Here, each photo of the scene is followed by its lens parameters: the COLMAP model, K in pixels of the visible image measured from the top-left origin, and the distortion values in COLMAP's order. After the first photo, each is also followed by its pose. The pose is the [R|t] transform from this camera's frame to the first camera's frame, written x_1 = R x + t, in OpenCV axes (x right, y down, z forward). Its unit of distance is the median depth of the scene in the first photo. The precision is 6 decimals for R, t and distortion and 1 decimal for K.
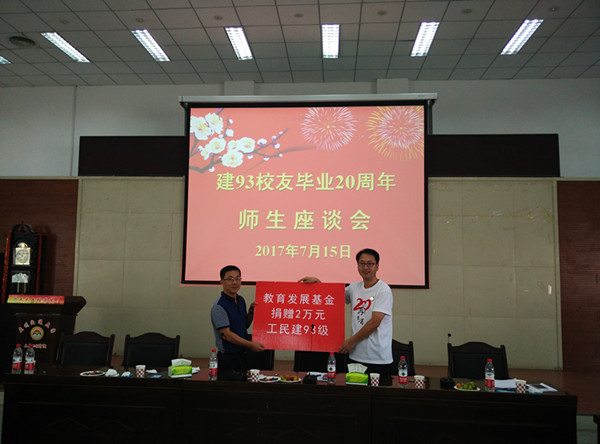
lens RADIAL K [[497.3, 0, 289.8], [0, 497.3, 220.8], [0, 0, 1]] dist [0.074574, -0.150083]
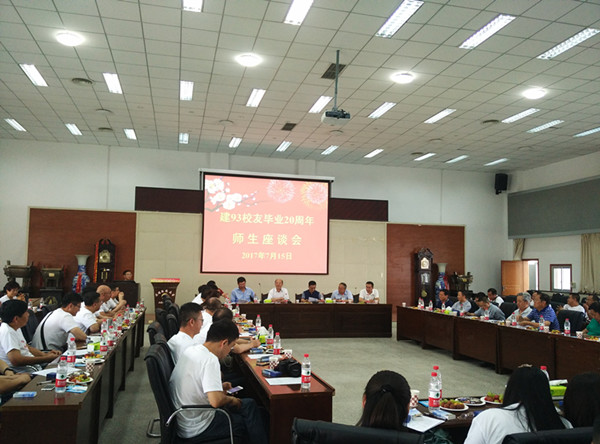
lens RADIAL K [[506.0, 0, 311.7], [0, 506.0, 235.7], [0, 0, 1]] dist [0.163246, -0.318352]
pose [[0.940270, 0.021338, 0.339759, -0.463146], [-0.031326, 0.999222, 0.023940, -0.066126], [-0.338984, -0.033154, 0.940208, -0.856257]]
